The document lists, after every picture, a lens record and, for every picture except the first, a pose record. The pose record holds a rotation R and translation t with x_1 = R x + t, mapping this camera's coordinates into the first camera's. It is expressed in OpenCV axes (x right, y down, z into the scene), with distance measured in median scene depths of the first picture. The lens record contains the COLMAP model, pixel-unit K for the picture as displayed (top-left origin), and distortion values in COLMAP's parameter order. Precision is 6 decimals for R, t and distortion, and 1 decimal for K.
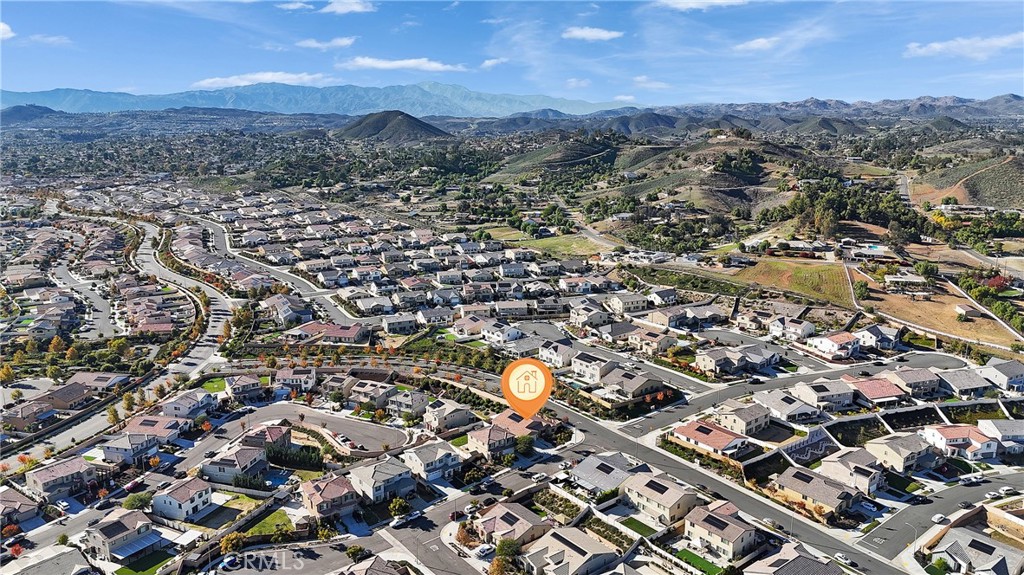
lens RADIAL K [[753.0, 0, 512.0], [0, 753.0, 287.5], [0, 0, 1]] dist [0.061162, -0.053461]
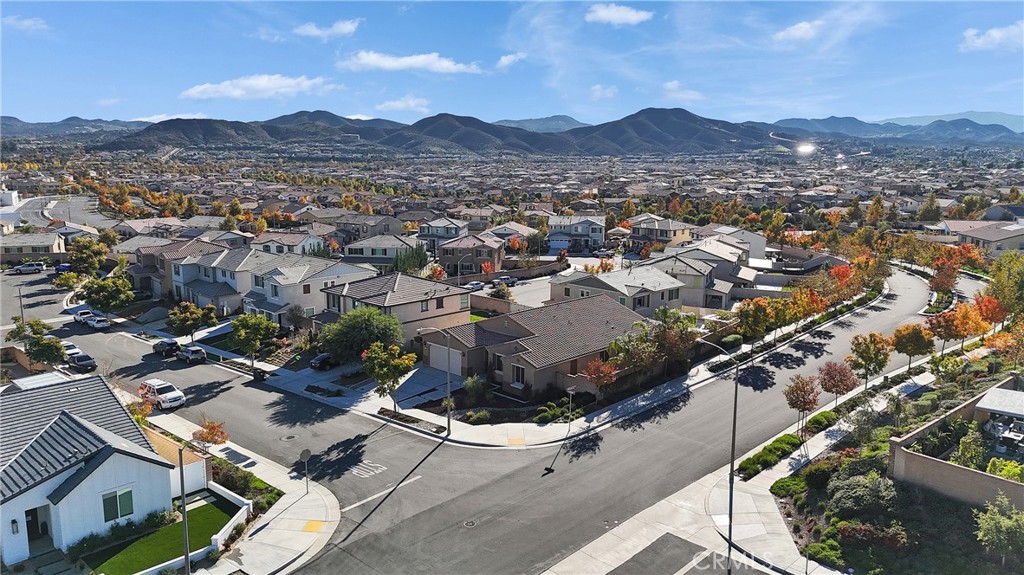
lens RADIAL K [[753.0, 0, 512.0], [0, 753.0, 287.5], [0, 0, 1]] dist [0.061162, -0.053461]
pose [[0.108024, 0.175169, -0.978594, 0.250266], [-0.230072, 0.962037, 0.146808, 0.116022], [0.967160, 0.209288, 0.144224, 0.862383]]
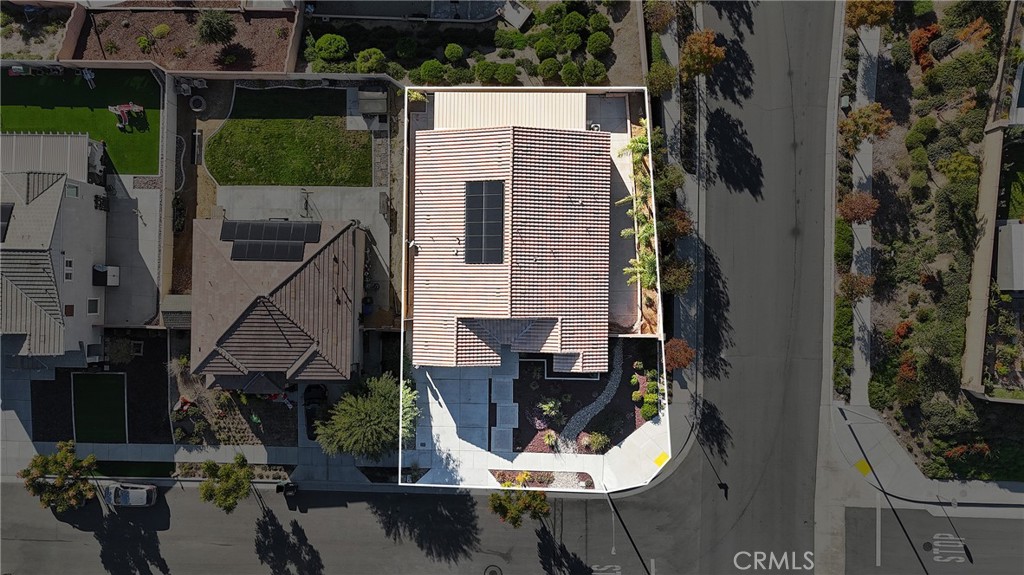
lens RADIAL K [[753.0, 0, 512.0], [0, 753.0, 287.5], [0, 0, 1]] dist [0.061162, -0.053461]
pose [[0.762756, 0.645891, -0.032071, 0.027445], [-0.115909, 0.185334, 0.975816, -0.028427], [0.636215, -0.740592, 0.216229, 0.860704]]
